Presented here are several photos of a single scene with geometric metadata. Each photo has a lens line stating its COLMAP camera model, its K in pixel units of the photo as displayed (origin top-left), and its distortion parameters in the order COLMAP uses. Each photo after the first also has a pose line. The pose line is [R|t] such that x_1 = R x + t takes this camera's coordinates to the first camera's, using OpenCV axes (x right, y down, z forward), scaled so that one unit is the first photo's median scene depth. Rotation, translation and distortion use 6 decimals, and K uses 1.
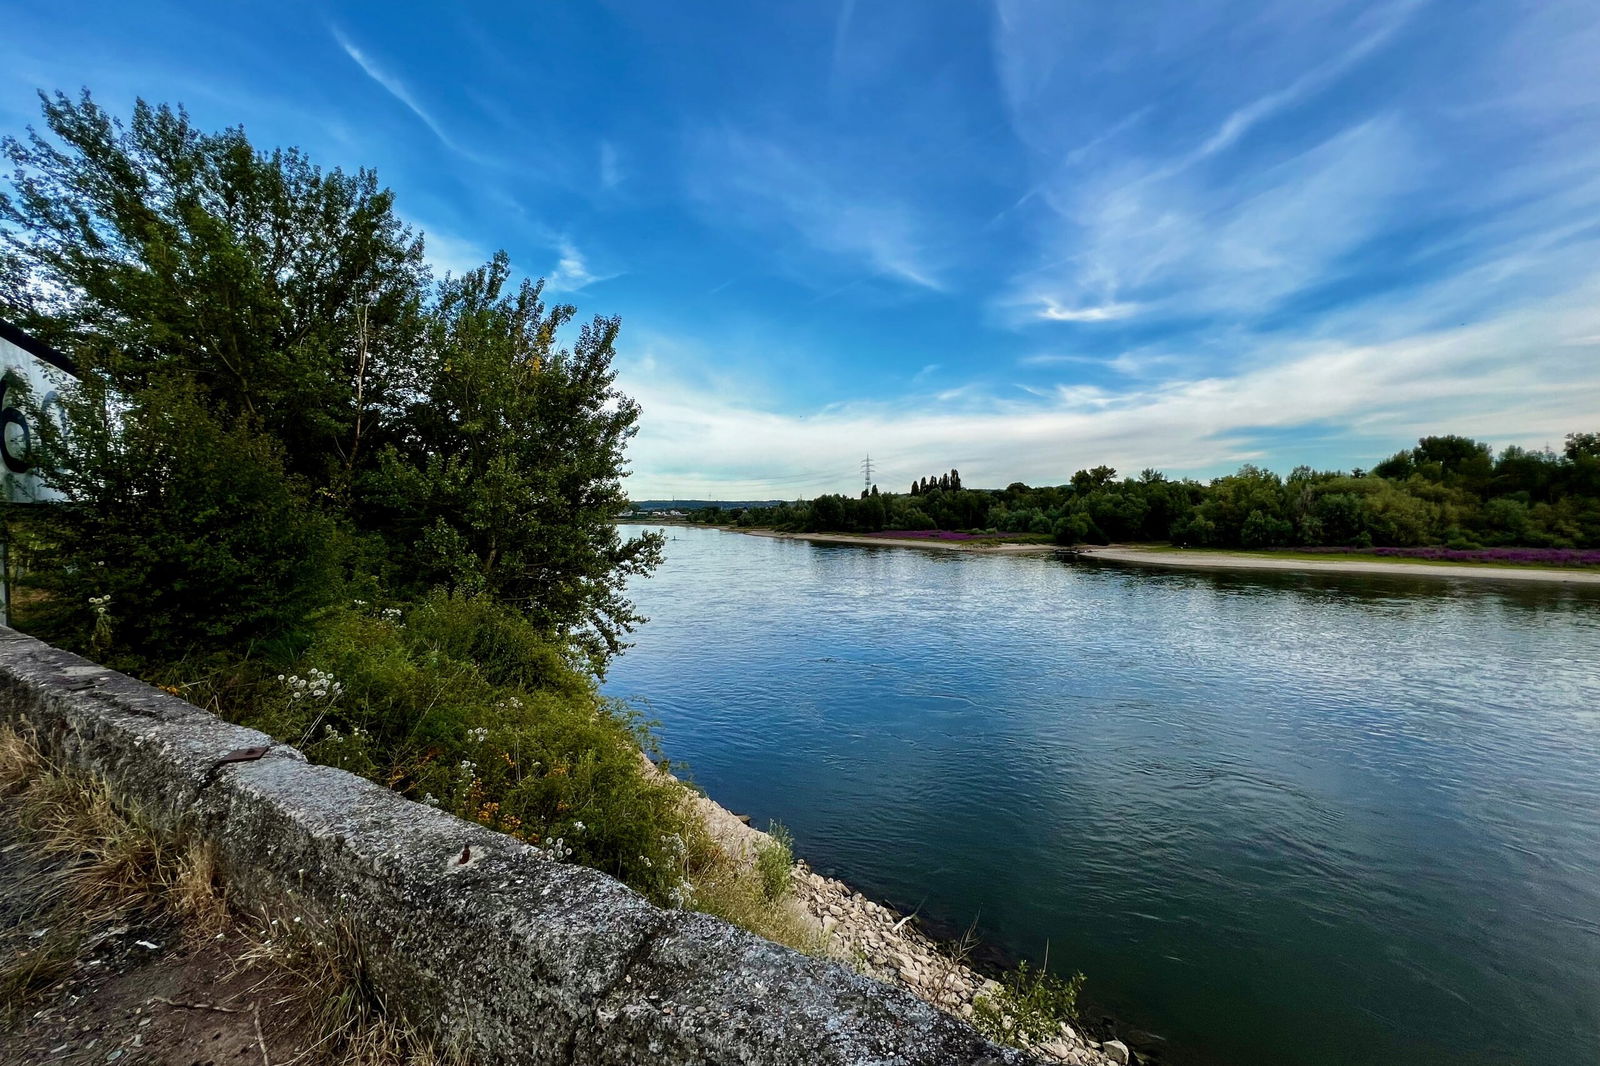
lens RADIAL K [[638.7, 0, 800.0], [0, 638.7, 533.0], [0, 0, 1]] dist [-0.000340, 0.000145]
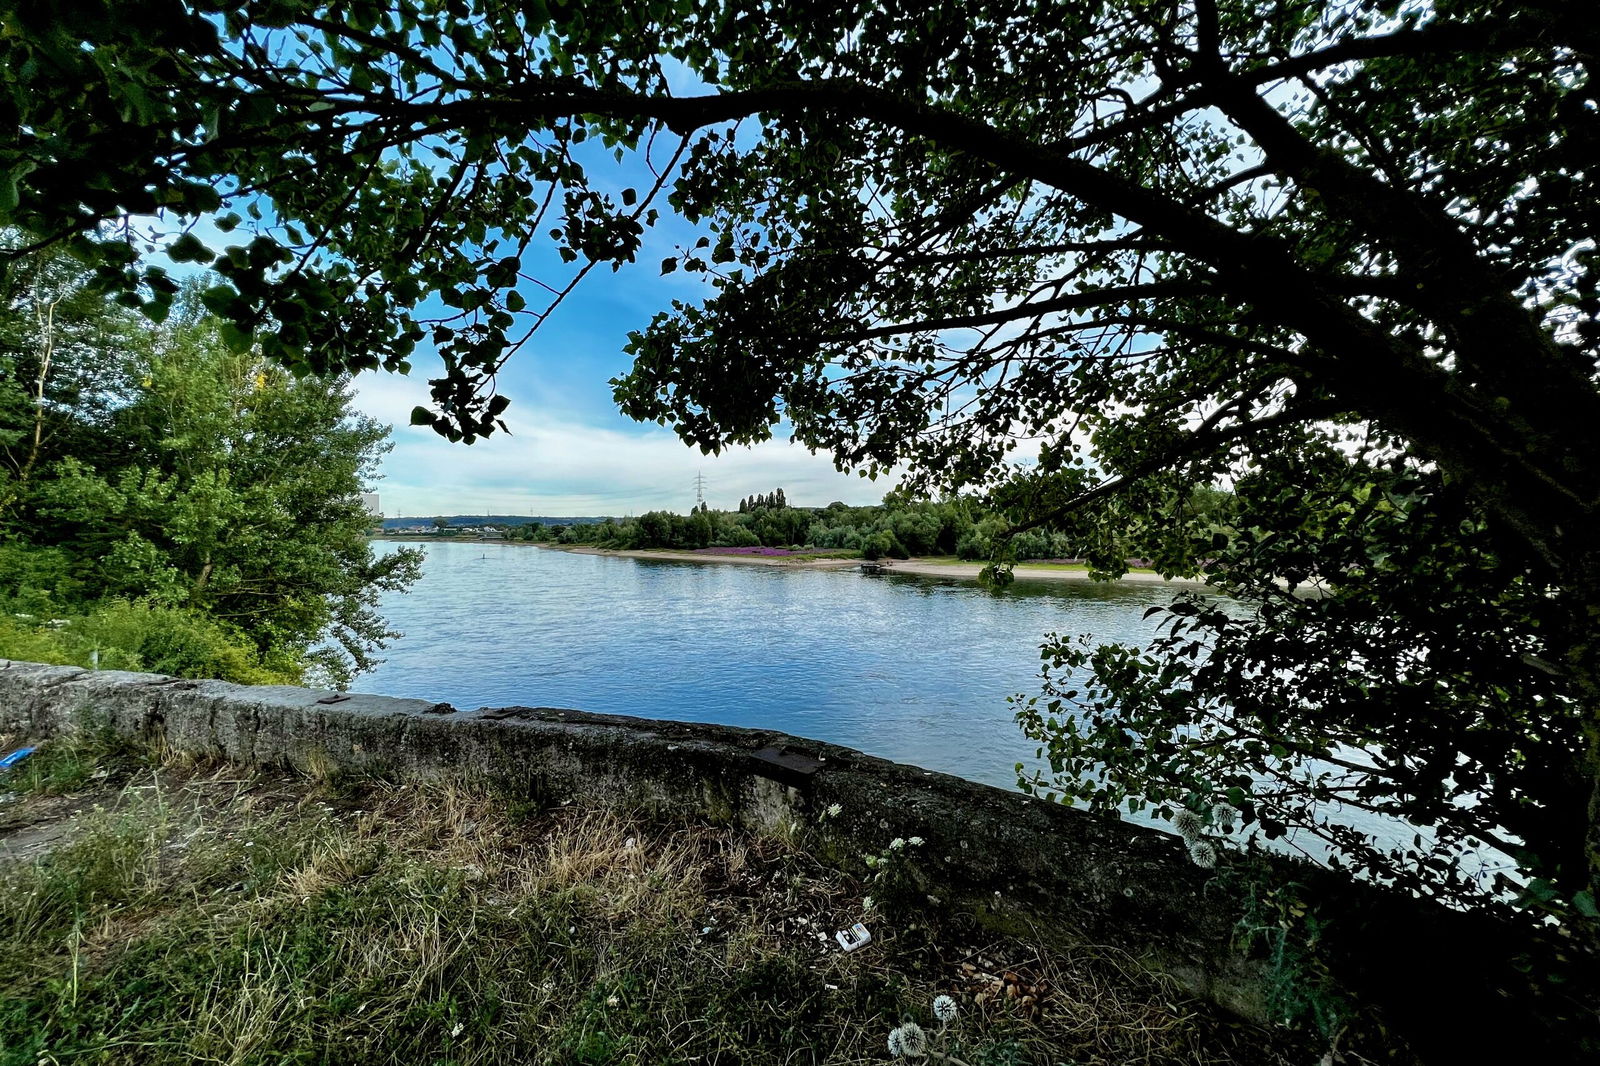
lens RADIAL K [[638.7, 0, 800.0], [0, 638.7, 533.0], [0, 0, 1]] dist [-0.000340, 0.000145]
pose [[0.966872, 0.000913, 0.255262, 0.099906], [0.005918, 0.999645, -0.025990, 0.004997], [-0.255195, 0.026640, 0.966523, -0.121104]]
